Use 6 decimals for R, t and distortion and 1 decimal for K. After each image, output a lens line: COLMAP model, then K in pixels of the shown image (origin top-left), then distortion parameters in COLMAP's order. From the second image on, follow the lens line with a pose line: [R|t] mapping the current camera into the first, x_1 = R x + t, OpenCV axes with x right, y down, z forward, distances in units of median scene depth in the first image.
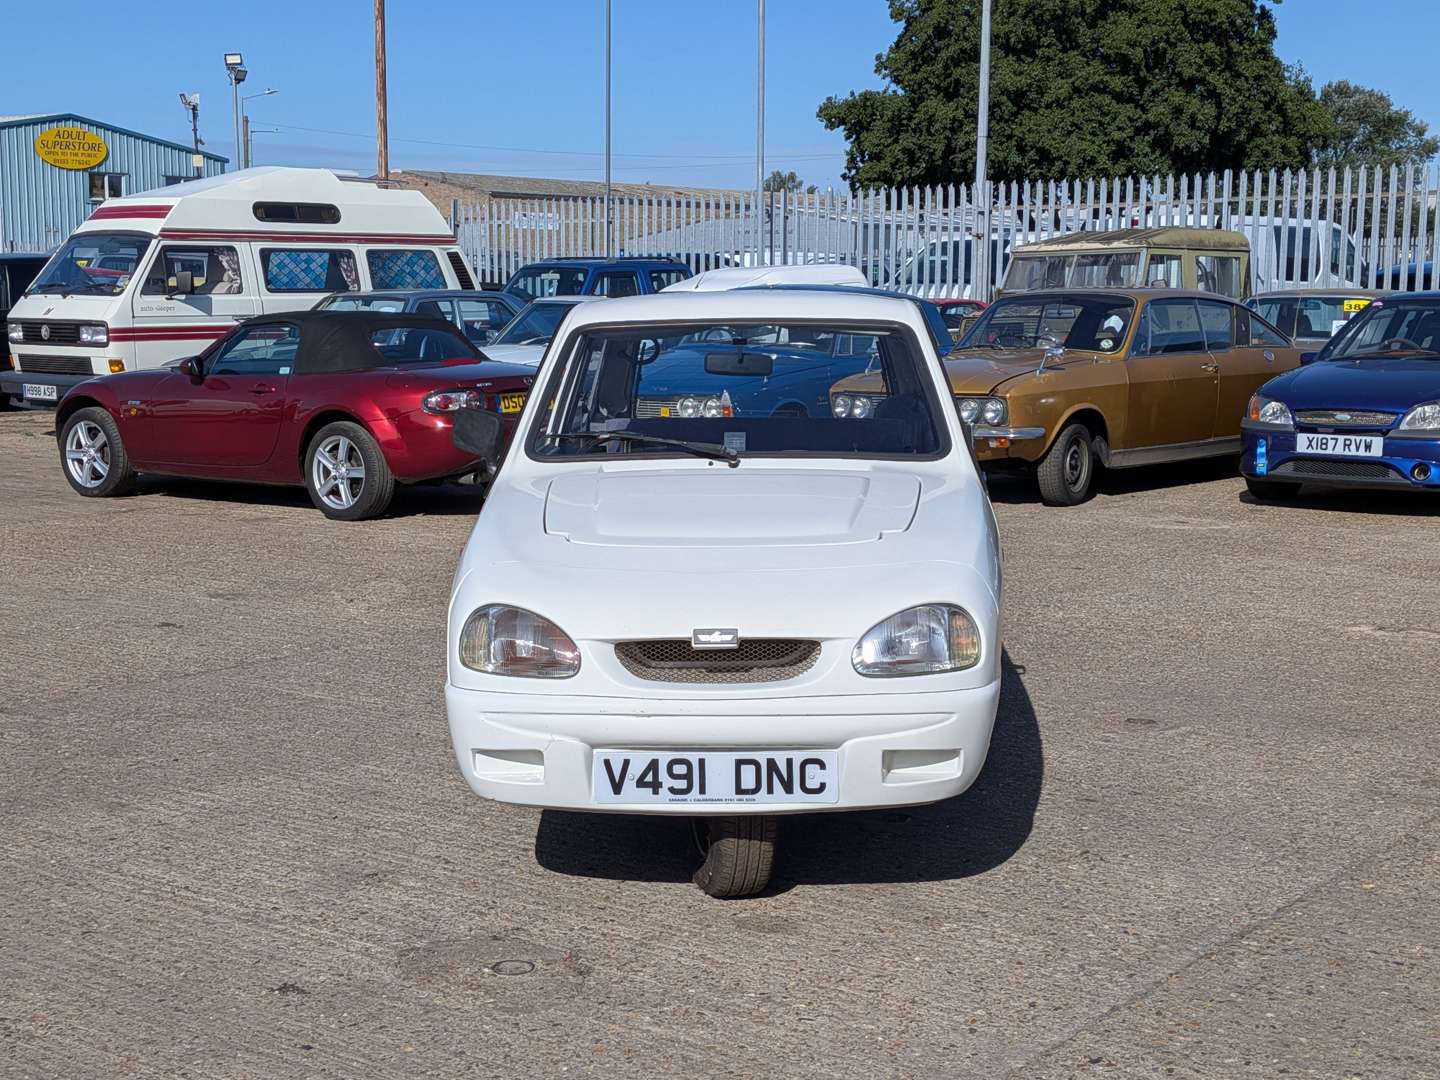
lens RADIAL K [[2133.3, 0, 667.3], [0, 2133.3, 542.1], [0, 0, 1]] dist [0.116354, -0.151287]
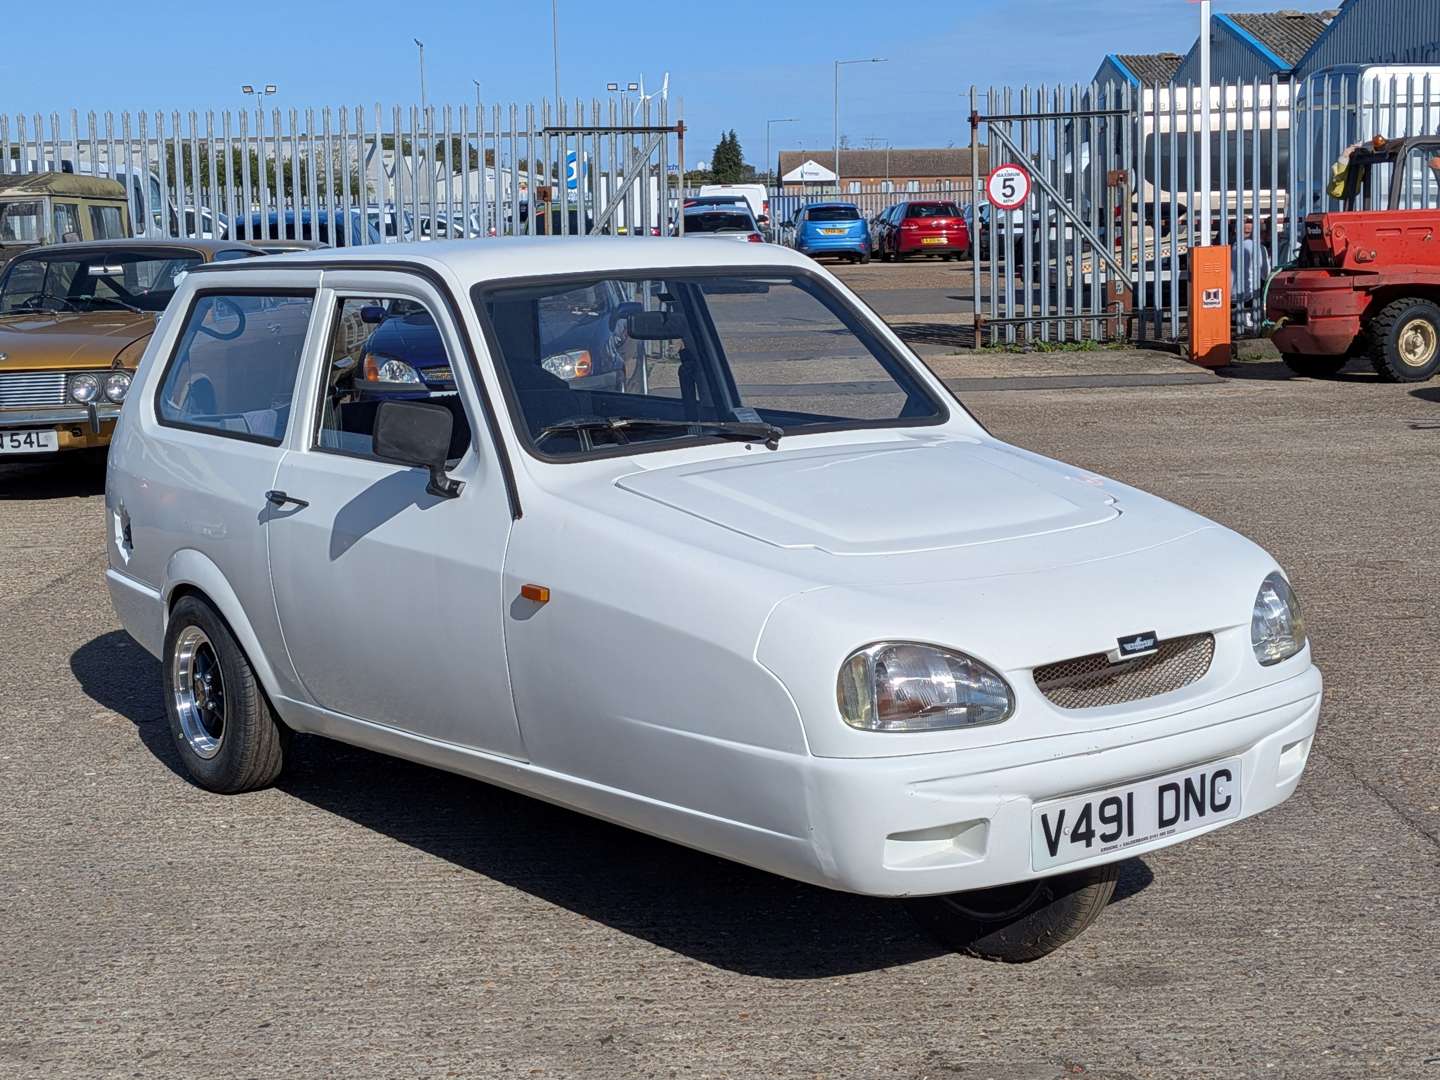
lens RADIAL K [[2256.6, 0, 717.8], [0, 2256.6, 571.0], [0, 0, 1]] dist [0.115469, -0.111728]
pose [[0.776885, -0.115100, 0.619033, -0.578264], [0.099784, 0.993232, 0.059447, -0.046667], [-0.621686, 0.015586, 0.783112, 0.372830]]
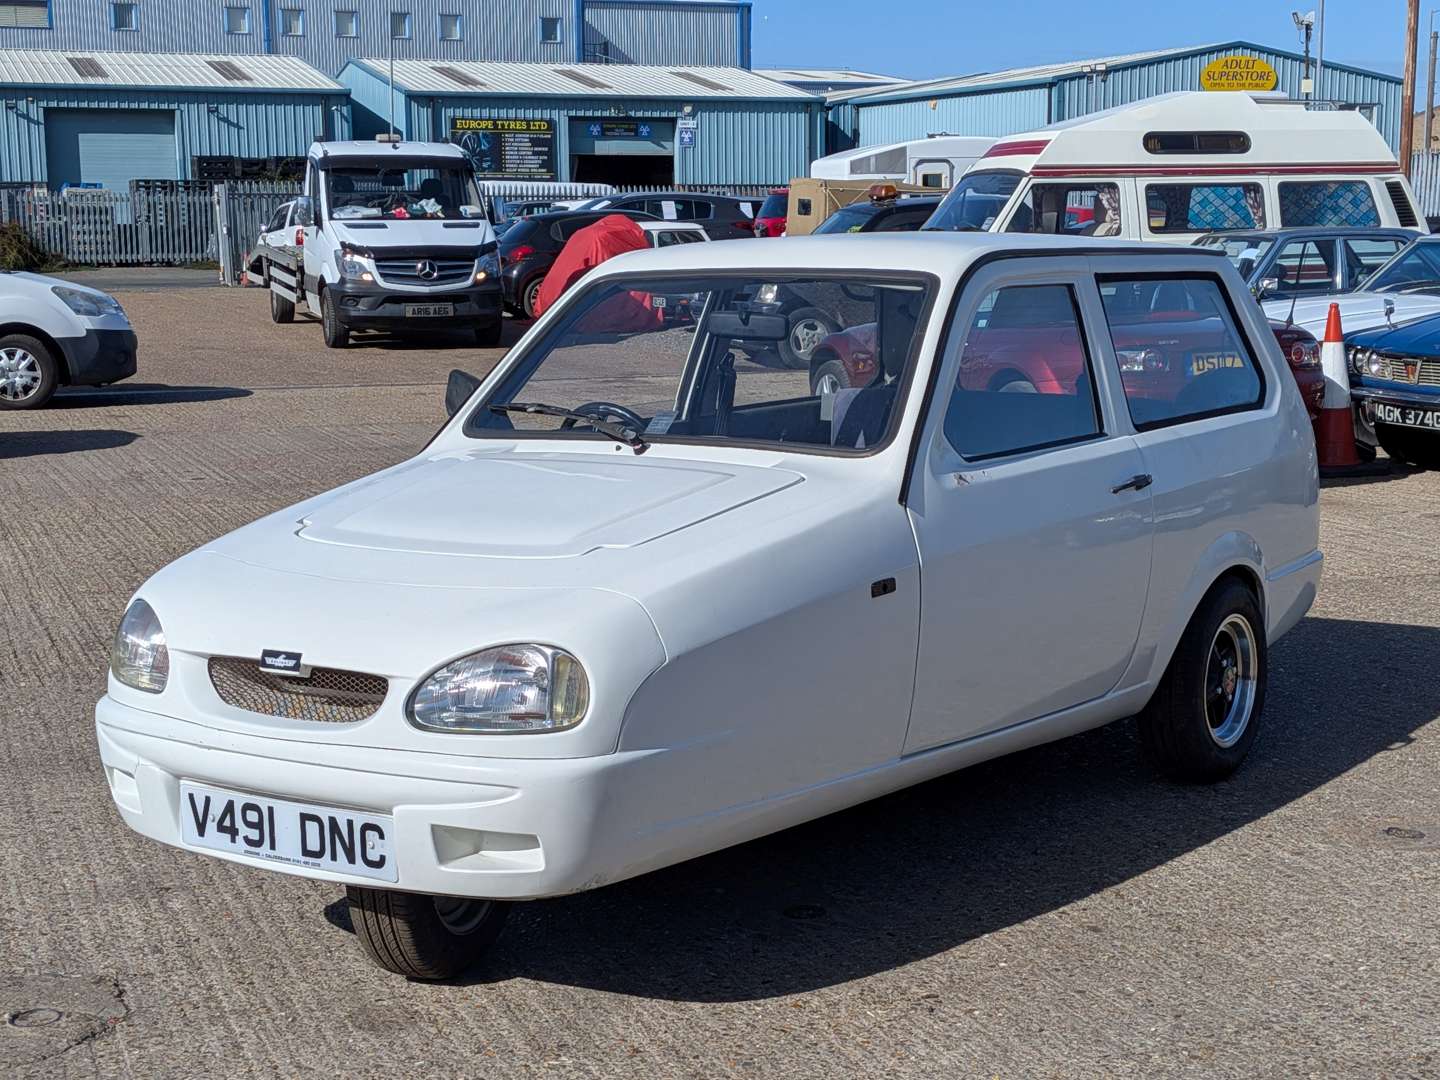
lens RADIAL K [[2256.6, 0, 717.8], [0, 2256.6, 571.0], [0, 0, 1]] dist [0.115469, -0.111728]
pose [[0.854495, 0.072856, -0.514326, 0.548326], [-0.056209, 0.997270, 0.047880, -0.036821], [0.516410, -0.012004, 0.856257, 0.308986]]
